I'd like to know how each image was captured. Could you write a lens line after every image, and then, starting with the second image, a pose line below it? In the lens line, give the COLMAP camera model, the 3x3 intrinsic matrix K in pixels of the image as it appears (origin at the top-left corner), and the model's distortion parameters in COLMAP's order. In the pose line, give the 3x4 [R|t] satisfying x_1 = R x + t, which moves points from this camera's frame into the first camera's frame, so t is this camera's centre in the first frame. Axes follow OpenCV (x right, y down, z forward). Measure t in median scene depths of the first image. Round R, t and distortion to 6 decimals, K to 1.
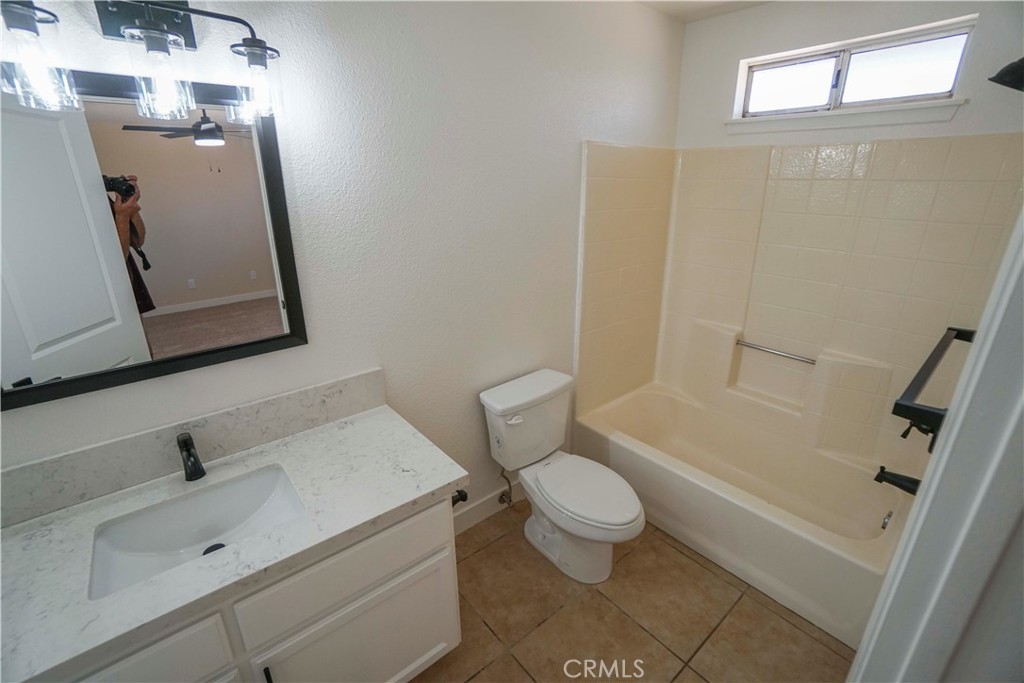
lens RADIAL K [[450.7, 0, 510.9], [0, 450.7, 338.8], [0, 0, 1]] dist [-0.061610, 0.021388]
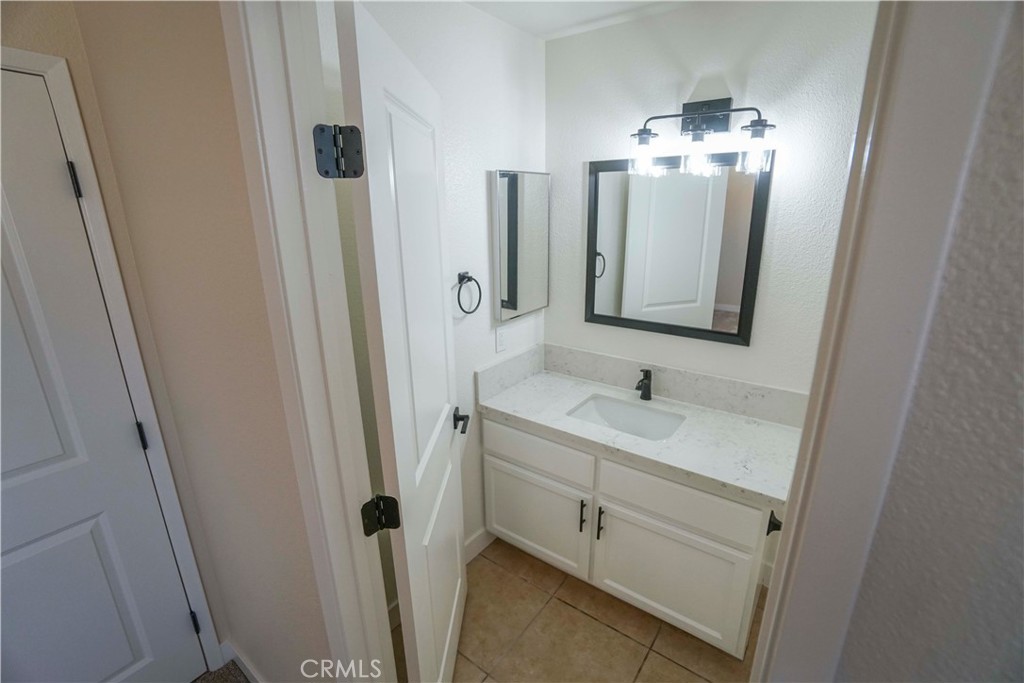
lens RADIAL K [[450.7, 0, 510.9], [0, 450.7, 338.8], [0, 0, 1]] dist [-0.061610, 0.021388]
pose [[0.242314, 0.280512, -0.928761, 0.543556], [-0.311820, 0.929017, 0.199236, -0.050719], [0.918723, 0.241329, 0.312584, -0.003142]]
